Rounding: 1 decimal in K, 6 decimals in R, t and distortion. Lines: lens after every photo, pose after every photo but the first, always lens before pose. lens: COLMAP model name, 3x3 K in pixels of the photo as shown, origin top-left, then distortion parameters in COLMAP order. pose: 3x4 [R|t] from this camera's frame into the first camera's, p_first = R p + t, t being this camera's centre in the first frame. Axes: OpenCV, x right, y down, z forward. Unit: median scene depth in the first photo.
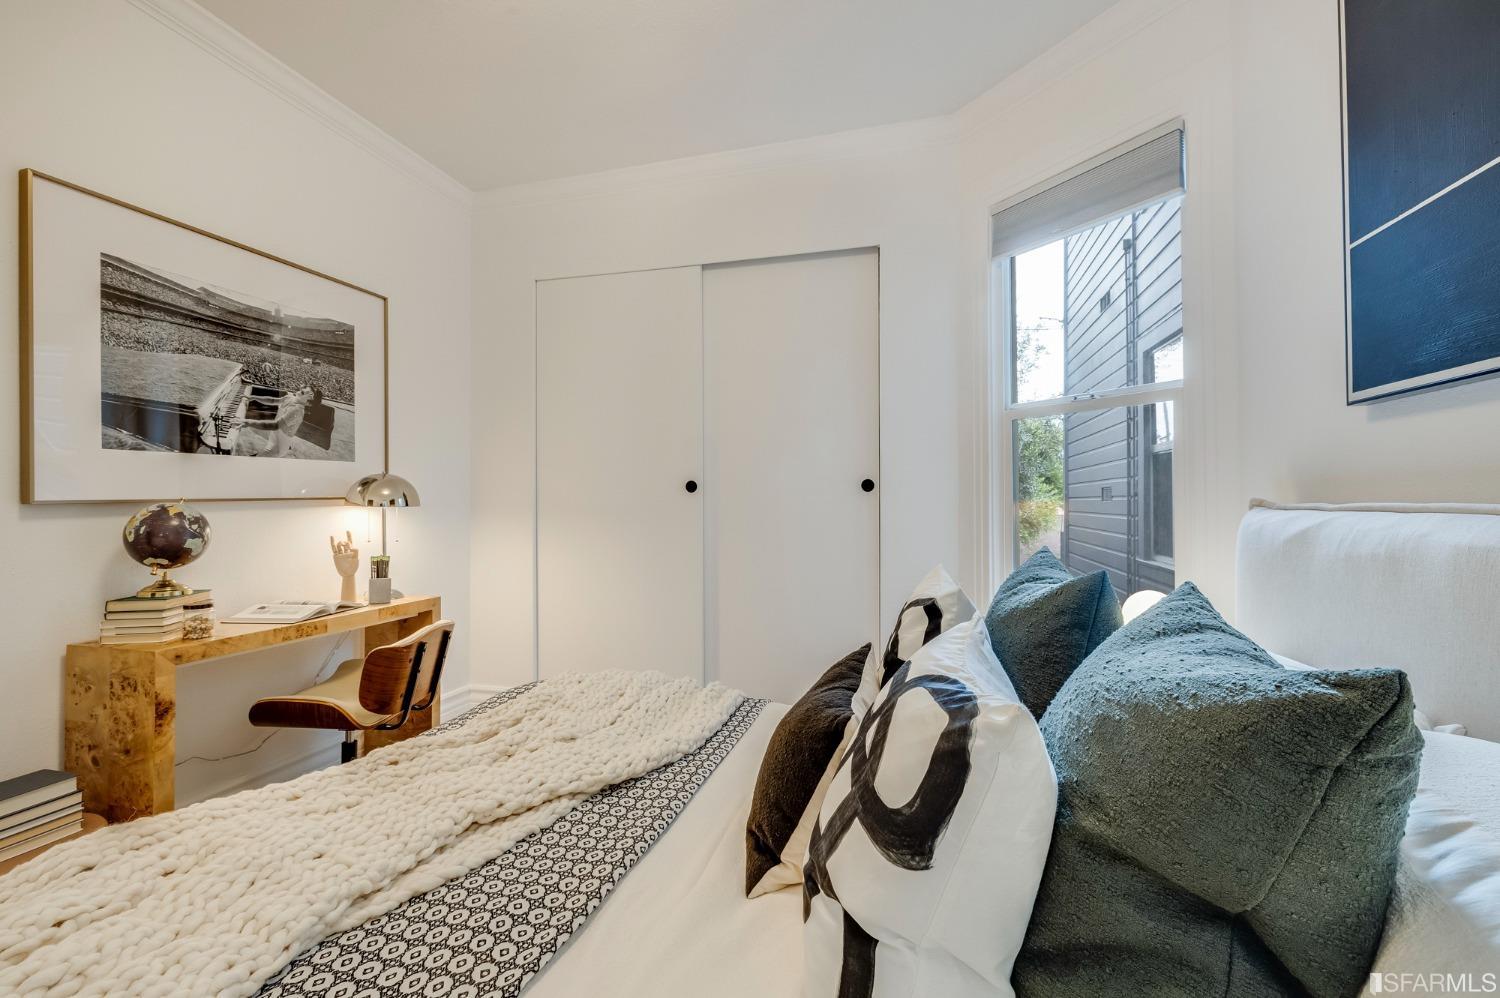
lens RADIAL K [[626.6, 0, 758.4], [0, 626.6, 496.3], [0, 0, 1]] dist [0.000029, 0.000067]
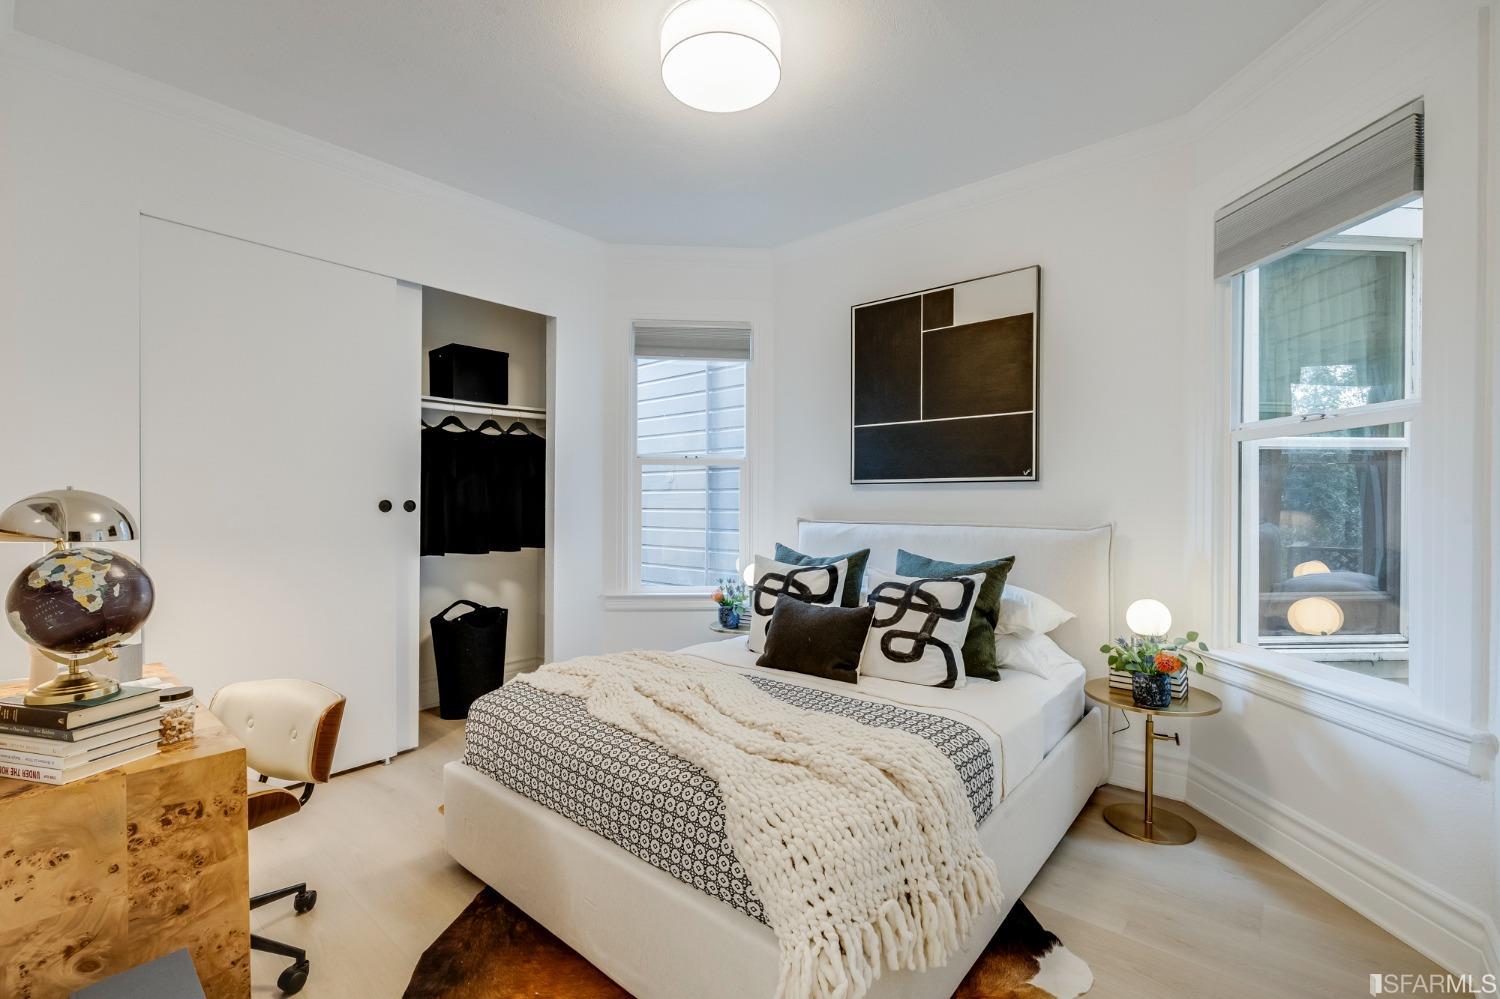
lens RADIAL K [[626.6, 0, 758.4], [0, 626.6, 496.8], [0, 0, 1]] dist [0.000029, 0.000067]
pose [[0.443398, 0.011236, 0.896254, -1.068045], [-0.017335, 0.999842, -0.003959, -0.045720], [-0.896157, -0.013781, 0.443523, 0.098951]]
